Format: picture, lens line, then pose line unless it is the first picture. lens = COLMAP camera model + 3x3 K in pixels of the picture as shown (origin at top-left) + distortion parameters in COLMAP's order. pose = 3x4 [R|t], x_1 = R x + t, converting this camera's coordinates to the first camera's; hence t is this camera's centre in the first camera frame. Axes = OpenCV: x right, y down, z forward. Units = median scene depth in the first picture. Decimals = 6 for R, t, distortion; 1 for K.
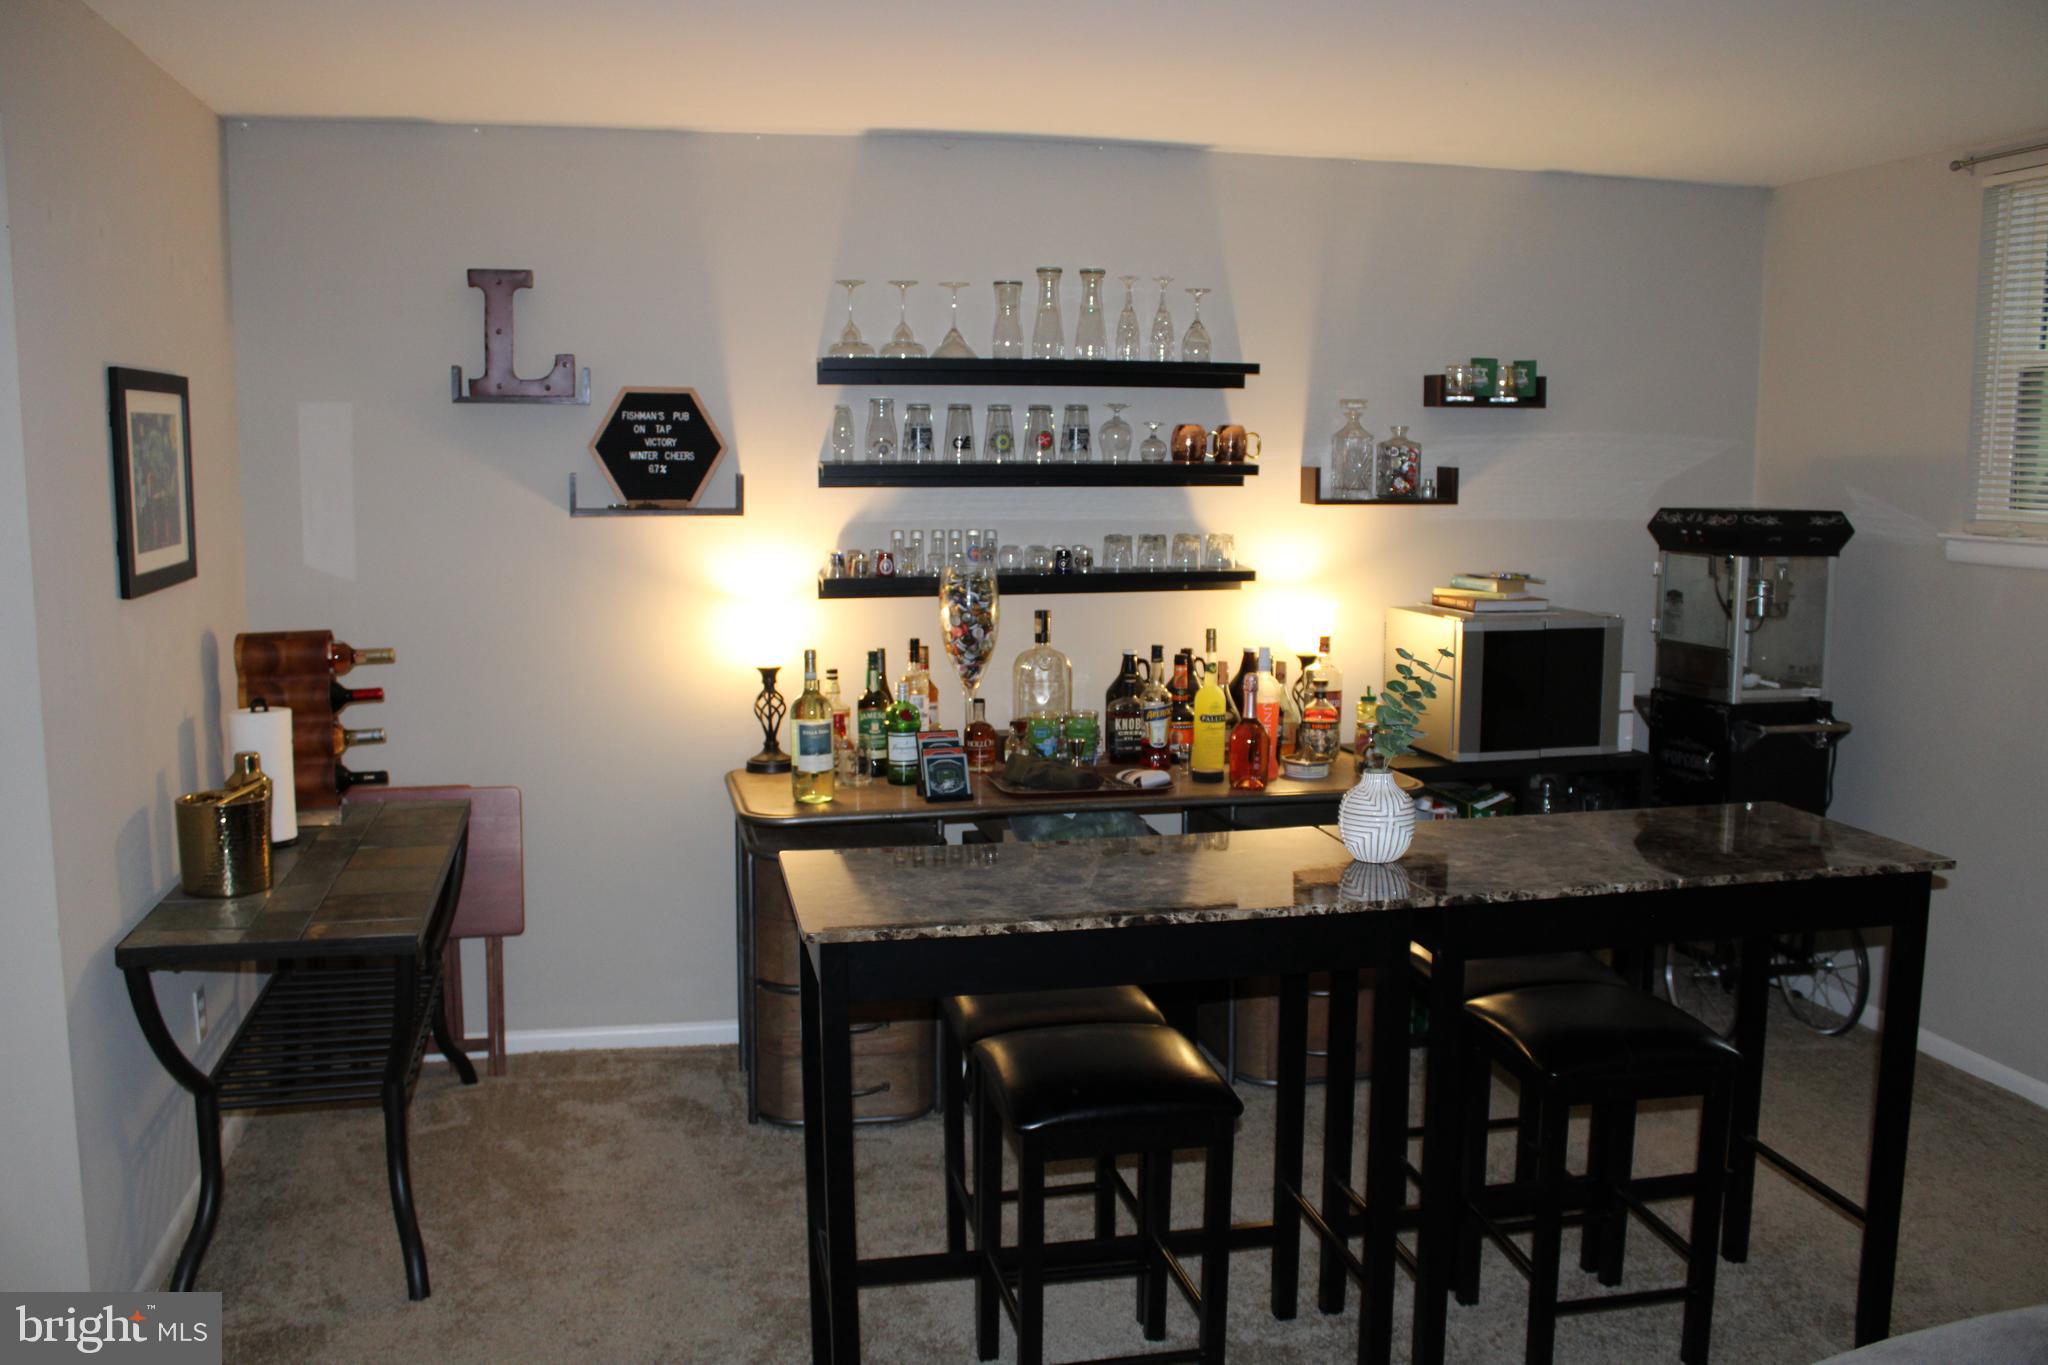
lens RADIAL K [[1721.6, 0, 990.7], [0, 1721.6, 700.2], [0, 0, 1]] dist [-0.132474, 0.106179]
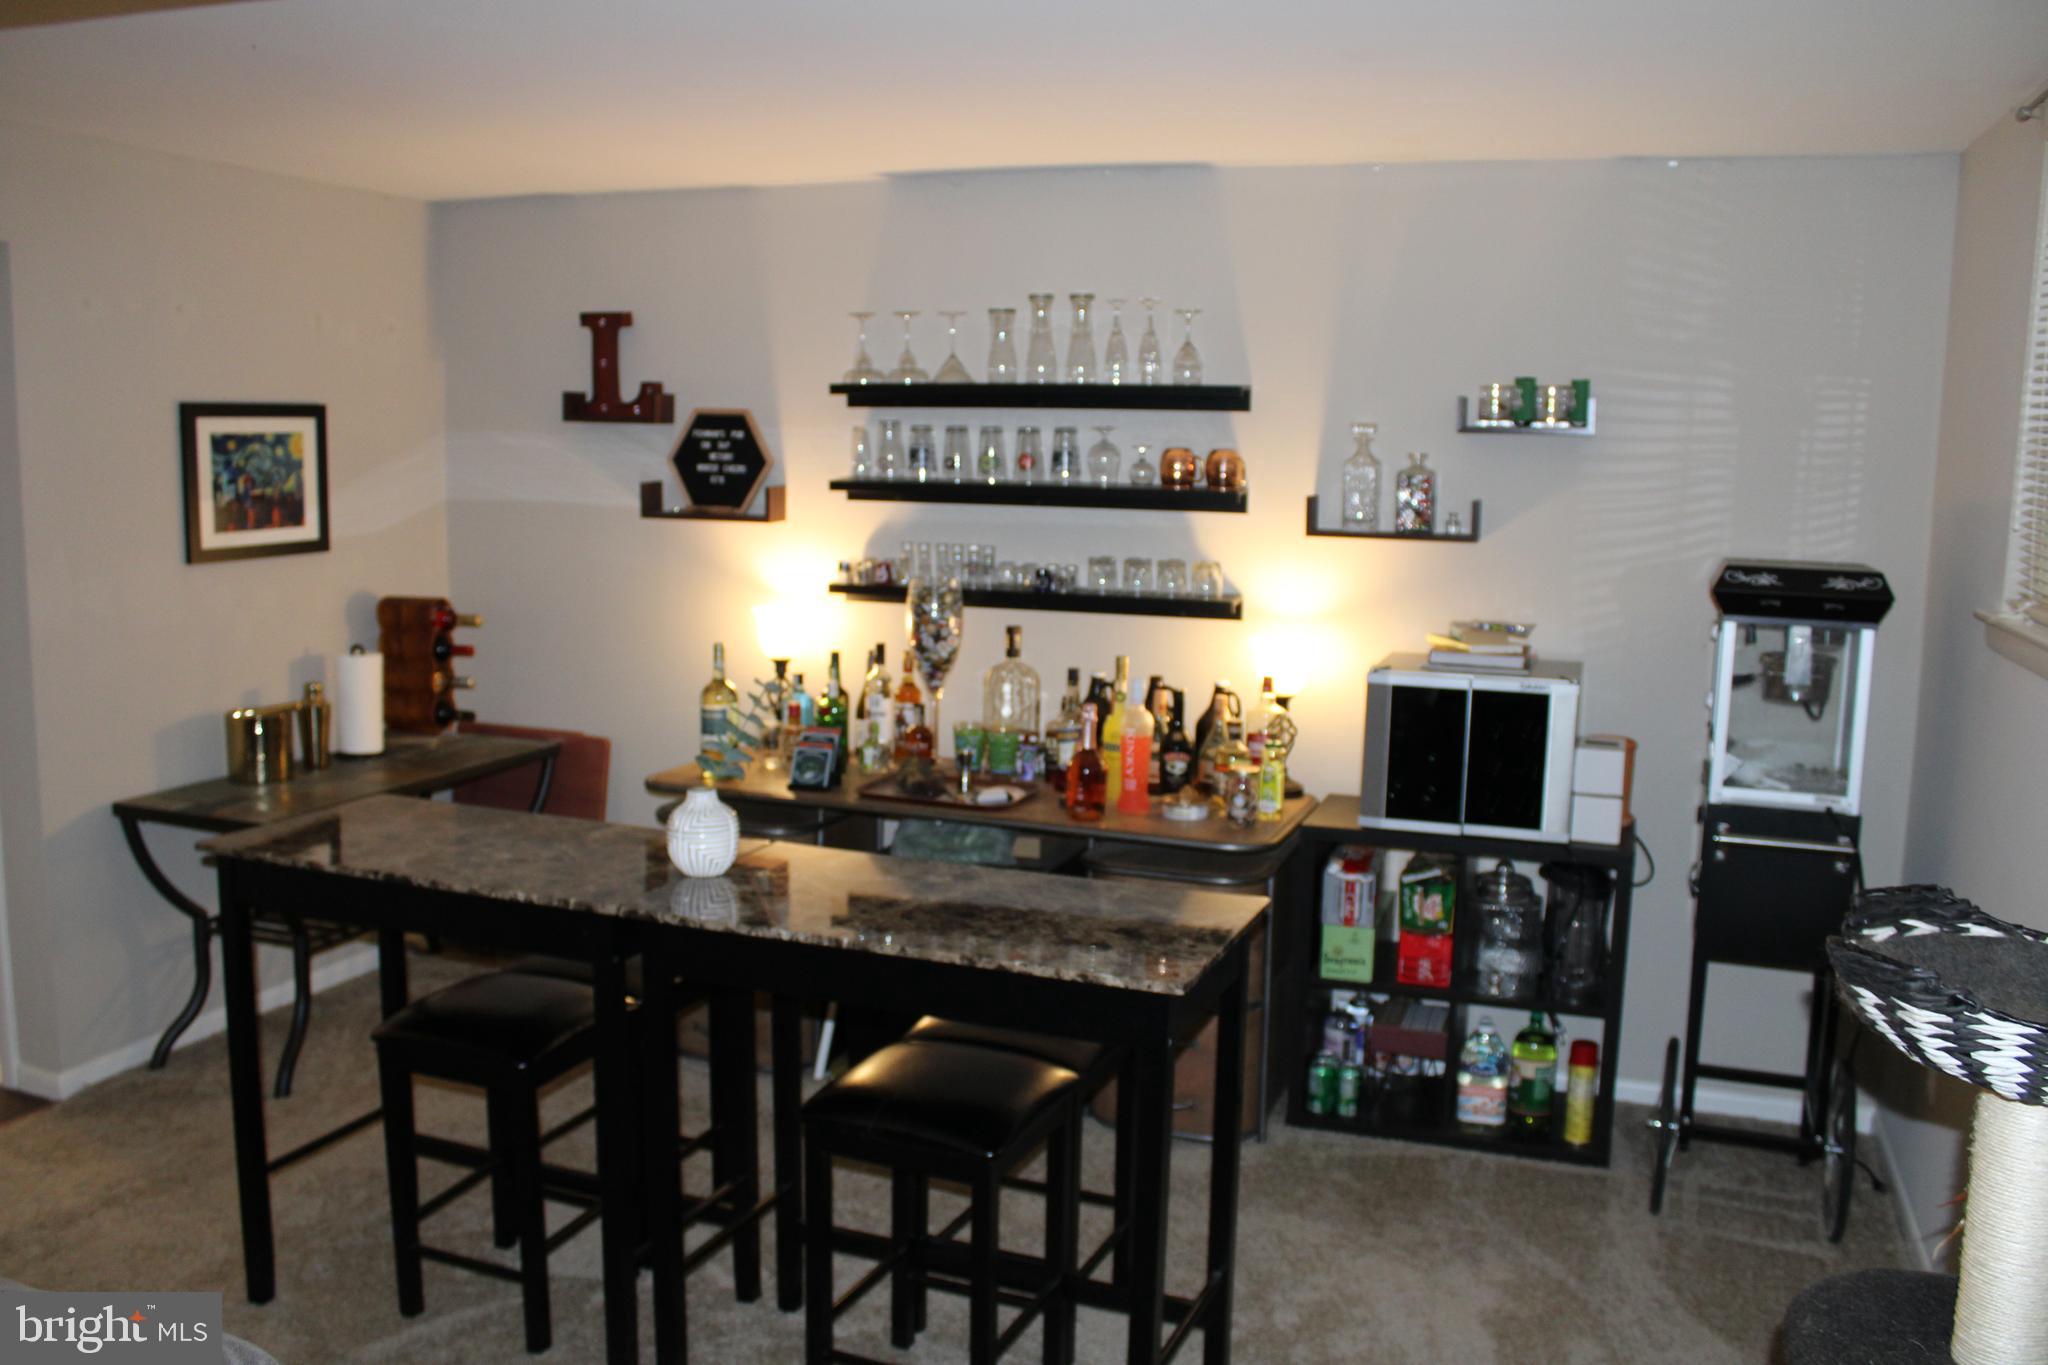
lens RADIAL K [[1721.6, 0, 977.9], [0, 1721.6, 700.6], [0, 0, 1]] dist [-0.132474, 0.106179]
pose [[0.827372, 0.097203, -0.553179, 0.596030], [-0.097377, 0.994820, 0.029163, -0.036260], [0.553148, 0.029738, 0.832552, 0.129950]]
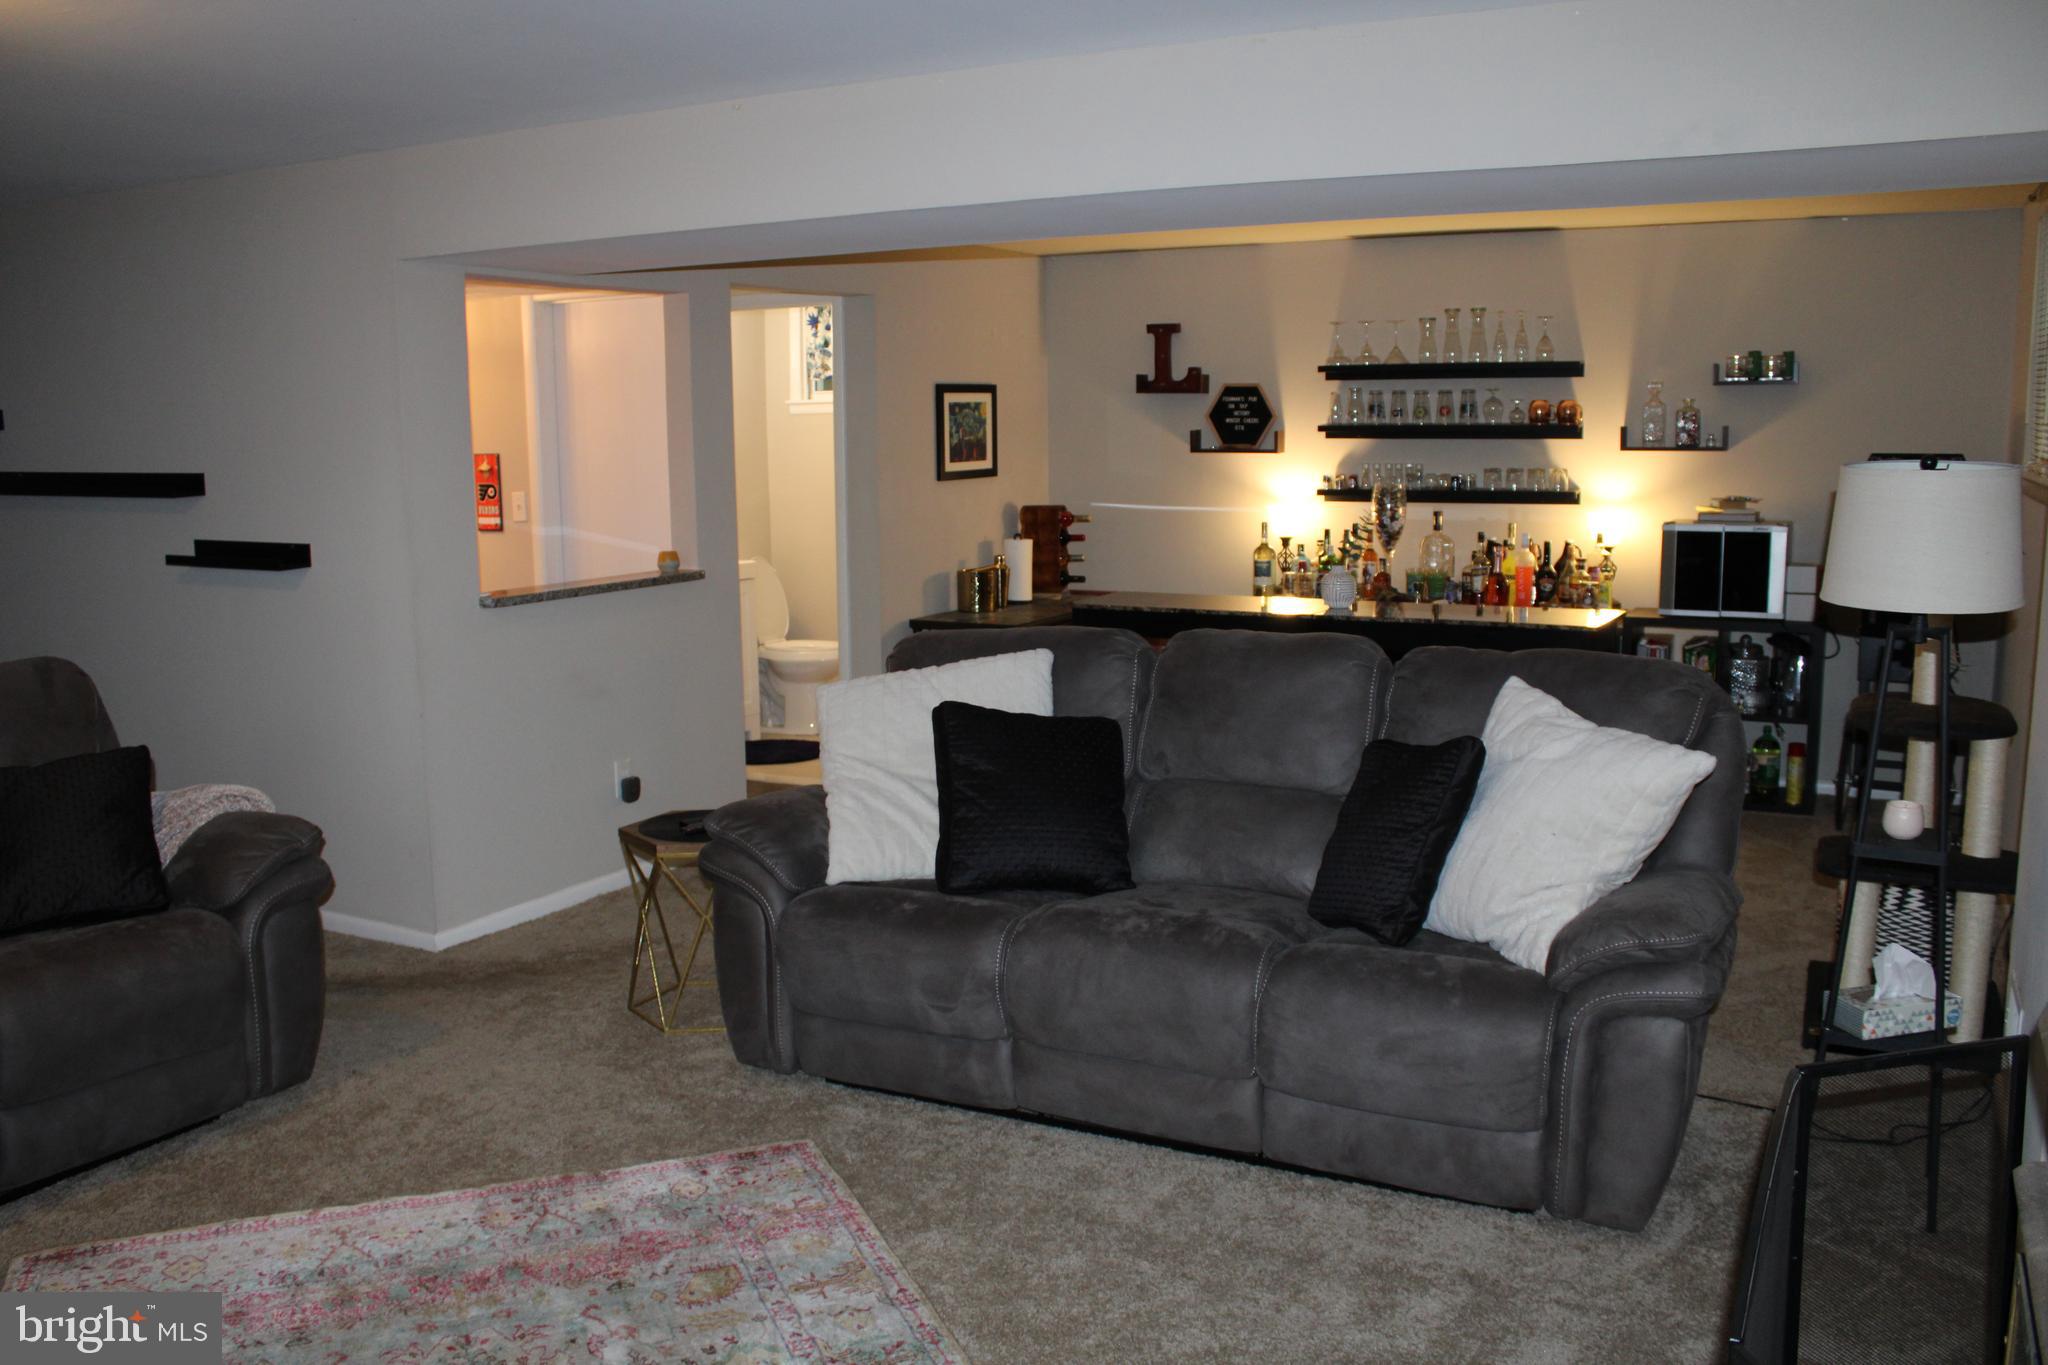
lens RADIAL K [[1721.6, 0, 1008.2], [0, 1721.6, 690.8], [0, 0, 1]] dist [-0.132474, 0.106179]
pose [[0.756009, 0.090180, -0.648319, 0.825060], [-0.082558, 0.995691, 0.042226, 0.088779], [0.649334, 0.021601, 0.760197, -0.554052]]
